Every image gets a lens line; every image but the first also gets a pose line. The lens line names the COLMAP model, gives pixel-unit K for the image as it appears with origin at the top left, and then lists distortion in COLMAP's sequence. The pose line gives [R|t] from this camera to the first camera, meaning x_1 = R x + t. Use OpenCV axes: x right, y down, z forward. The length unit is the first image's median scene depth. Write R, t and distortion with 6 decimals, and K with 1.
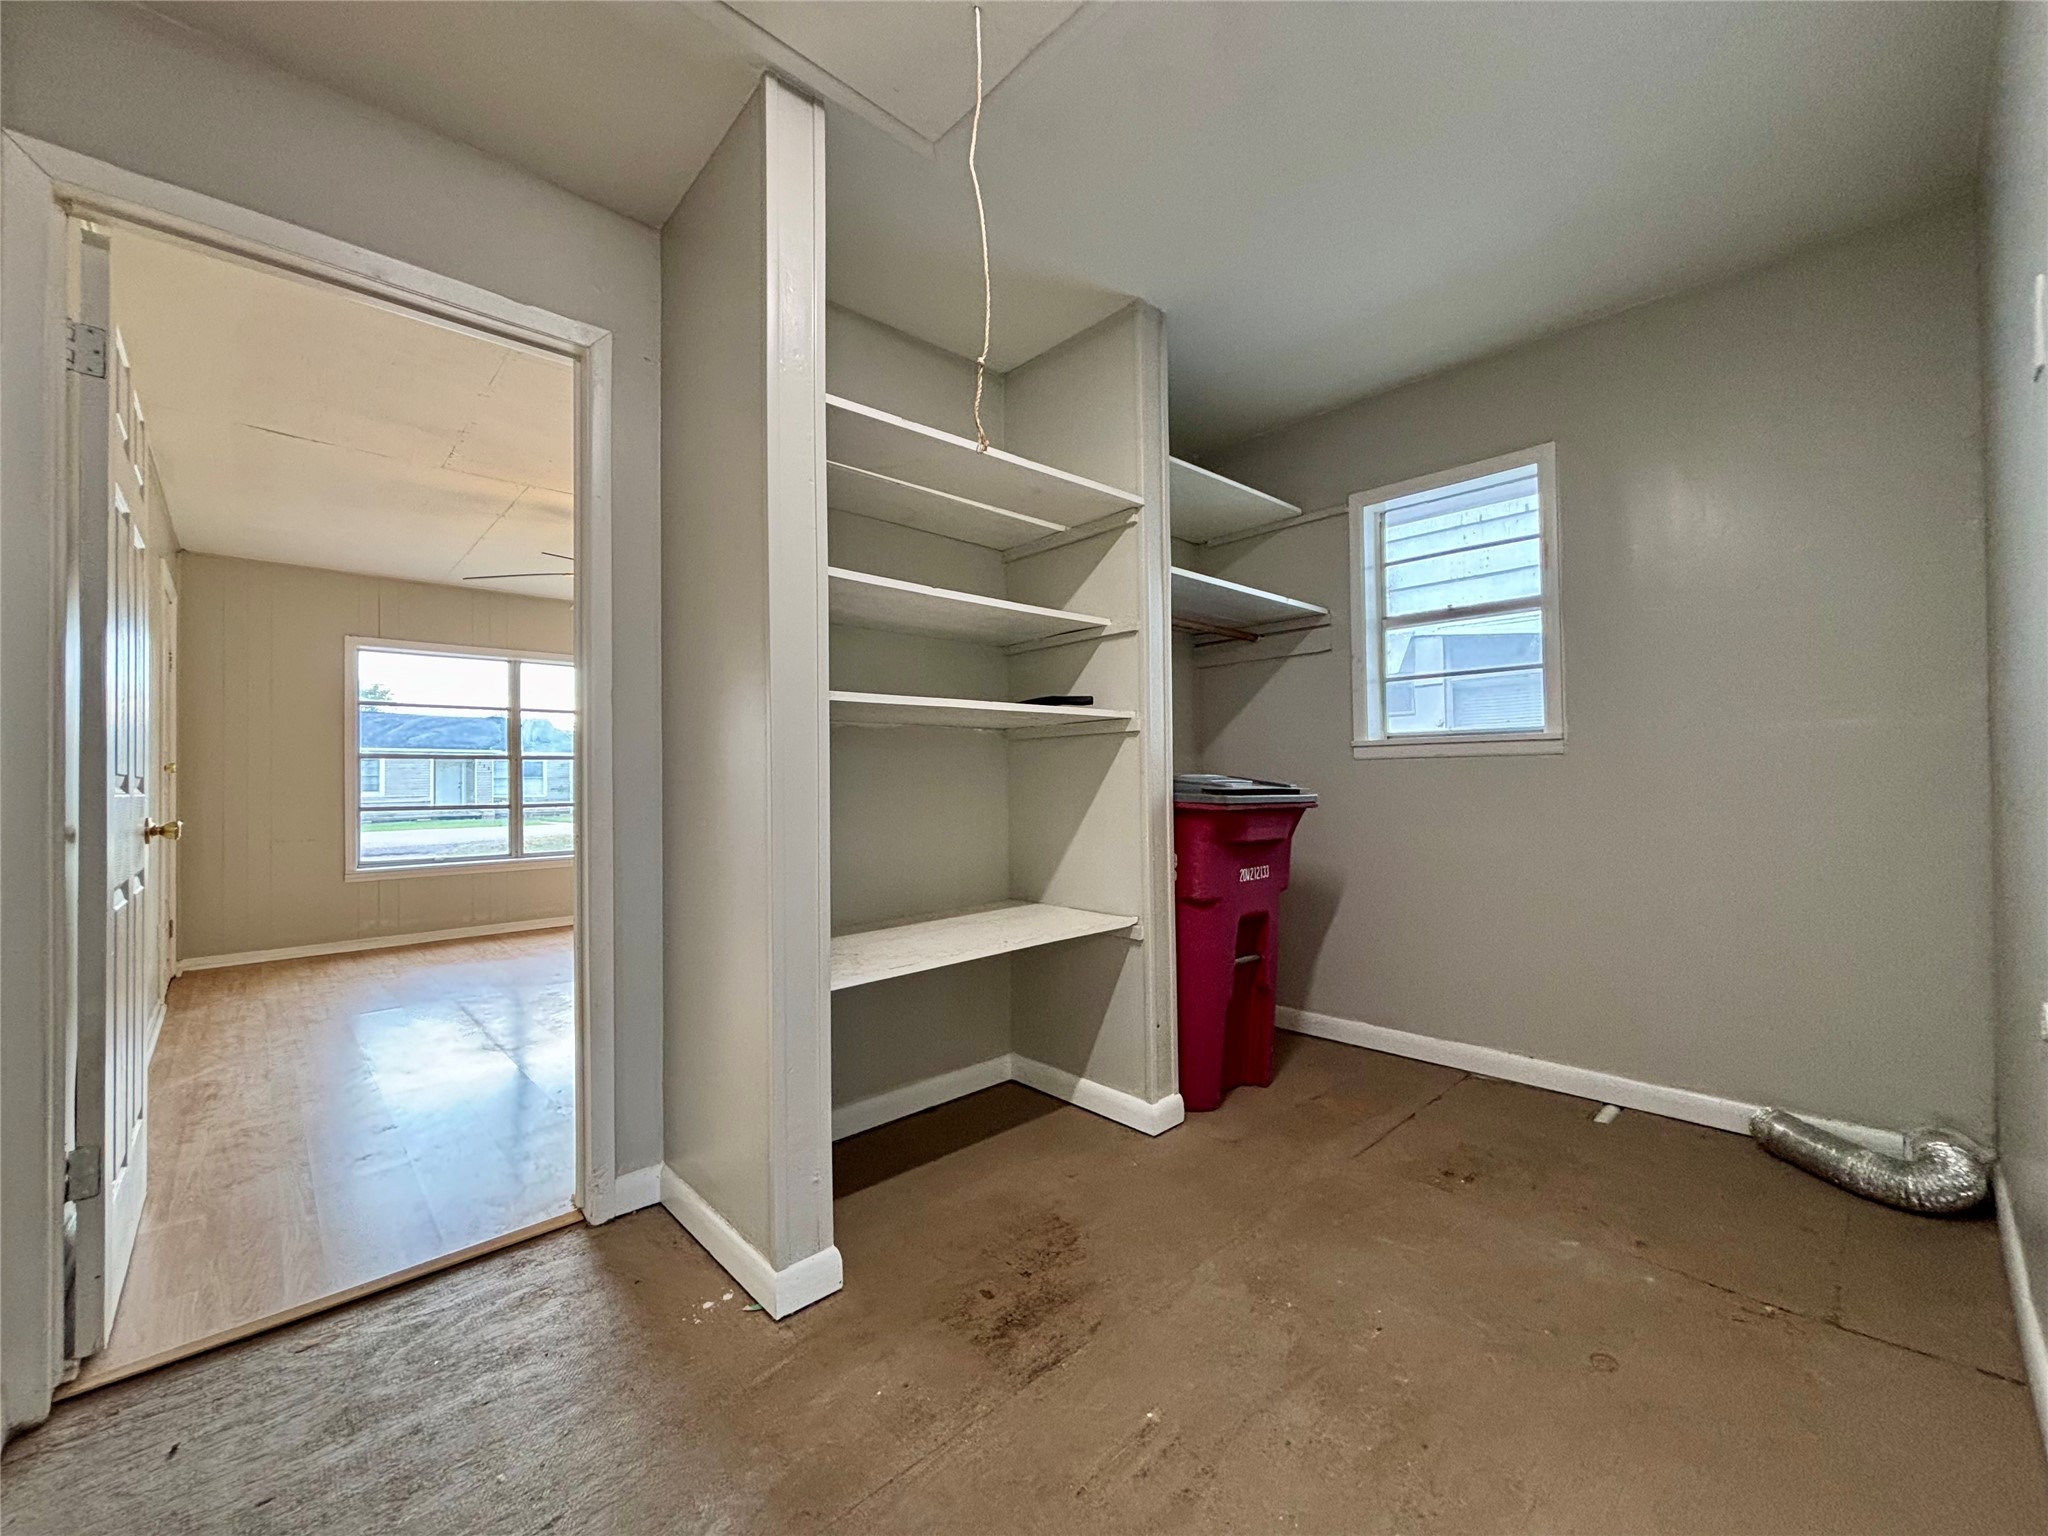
lens RADIAL K [[824.5, 0, 1030.2], [0, 824.5, 770.3], [0, 0, 1]] dist [0.003960, 0.000090]
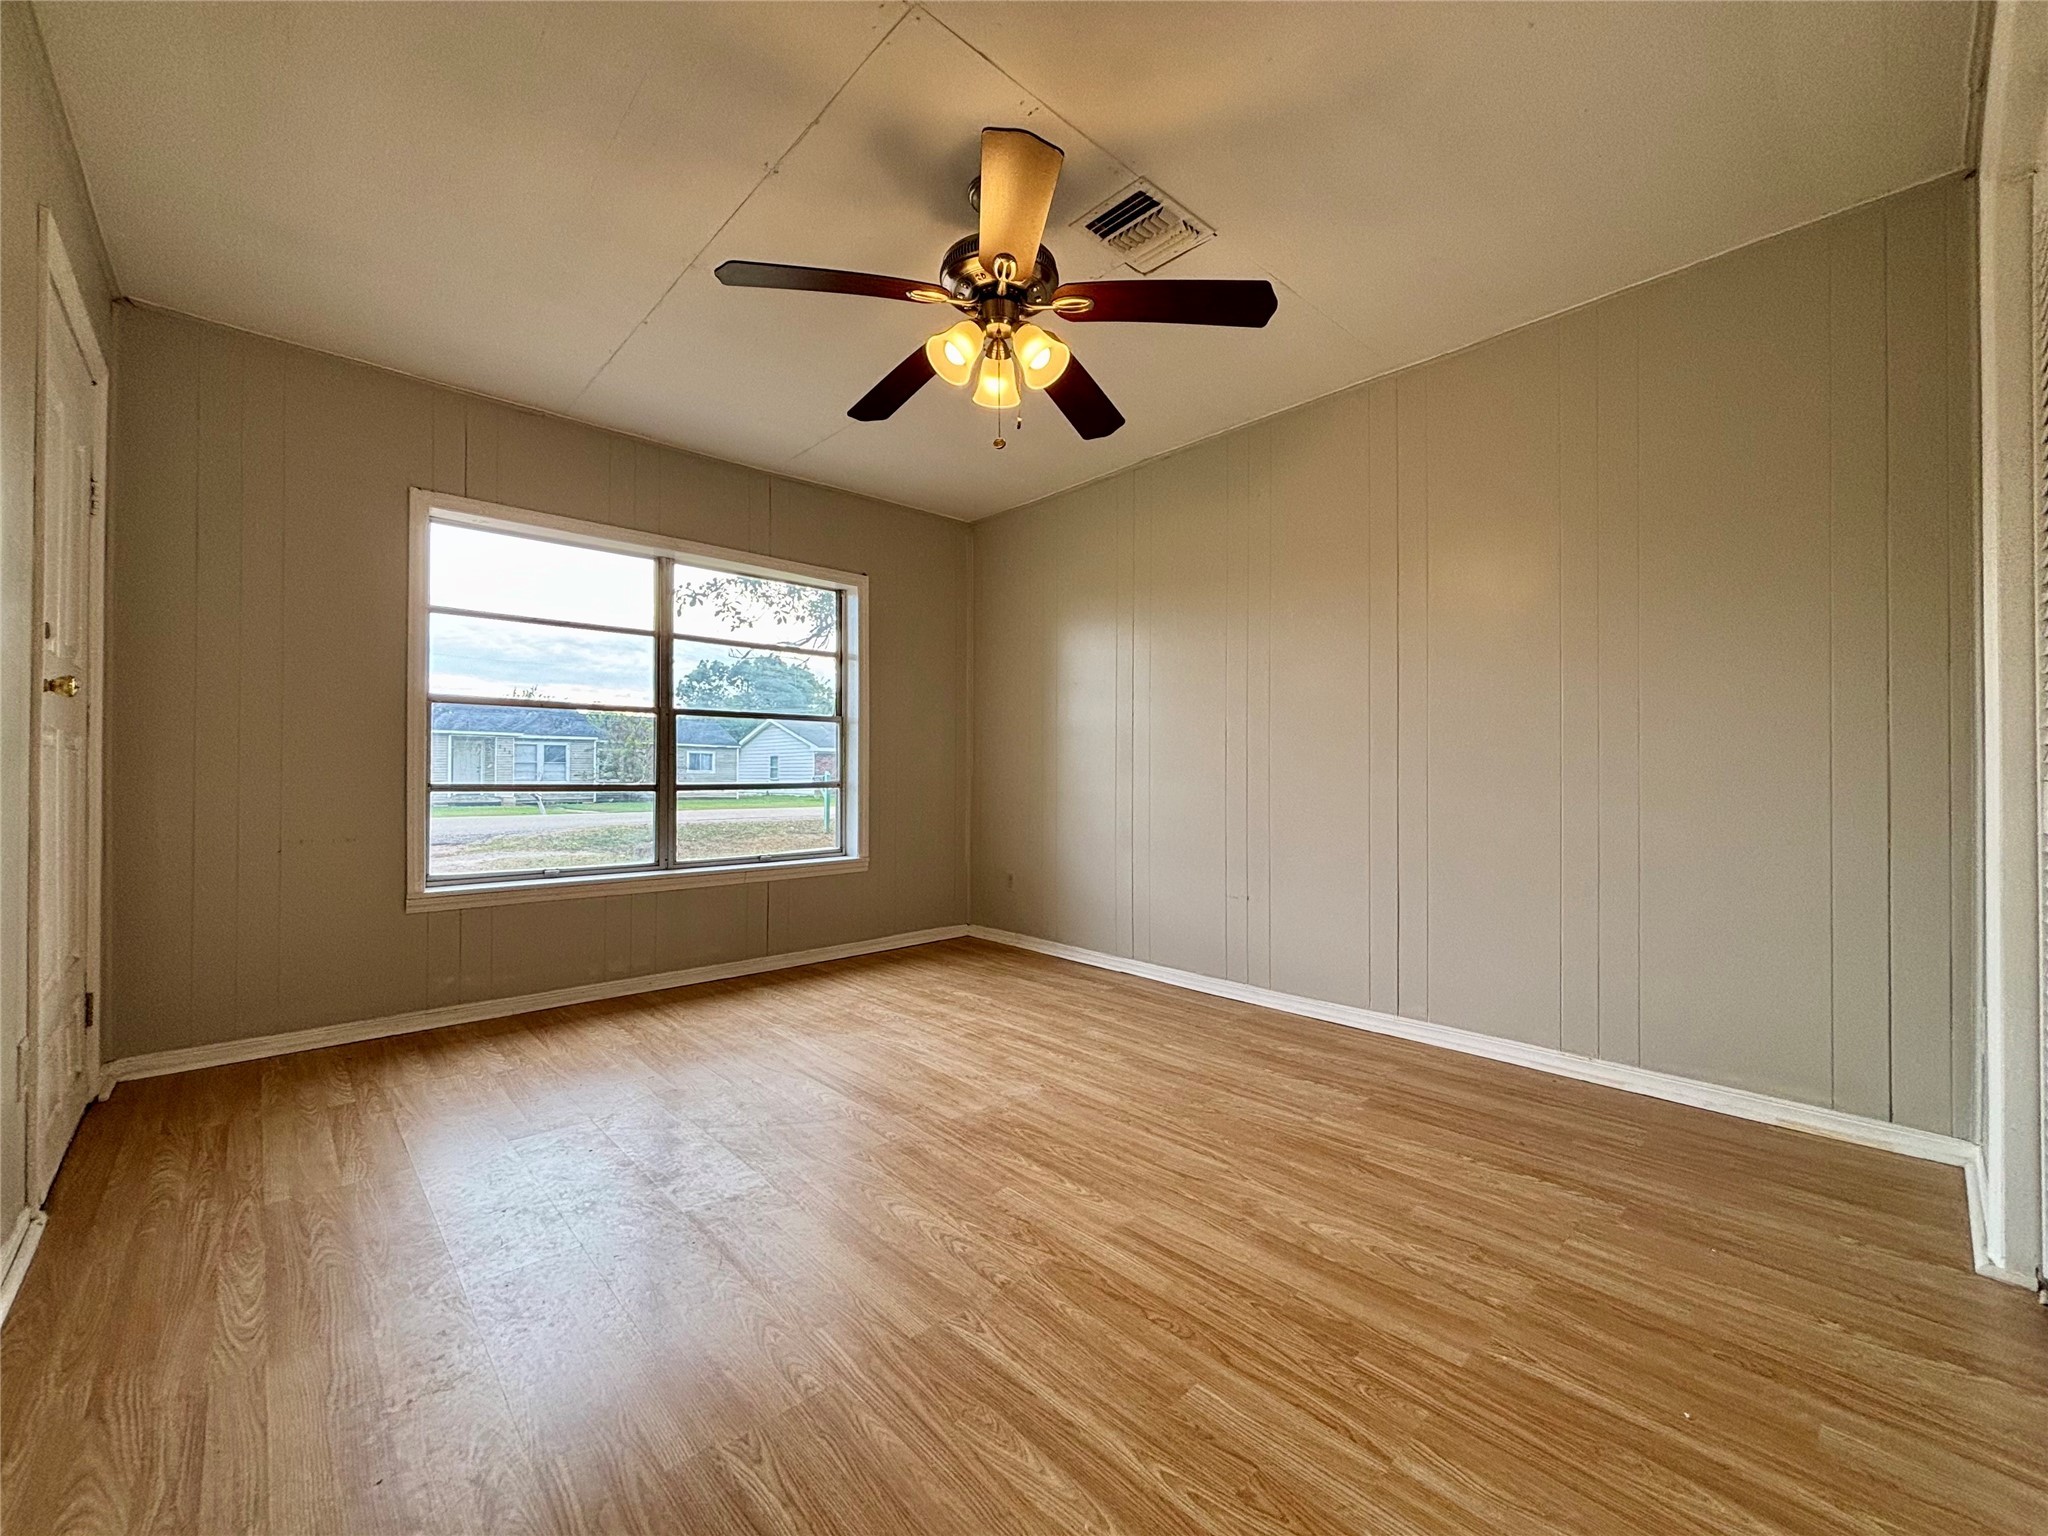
lens RADIAL K [[824.5, 0, 1028.9], [0, 824.5, 768.0], [0, 0, 1]] dist [0.003960, 0.000090]
pose [[0.999882, 0.014461, -0.005102, -0.361779], [-0.014439, 0.999886, 0.004479, 0.022884], [0.005166, -0.004404, 0.999977, 0.391407]]
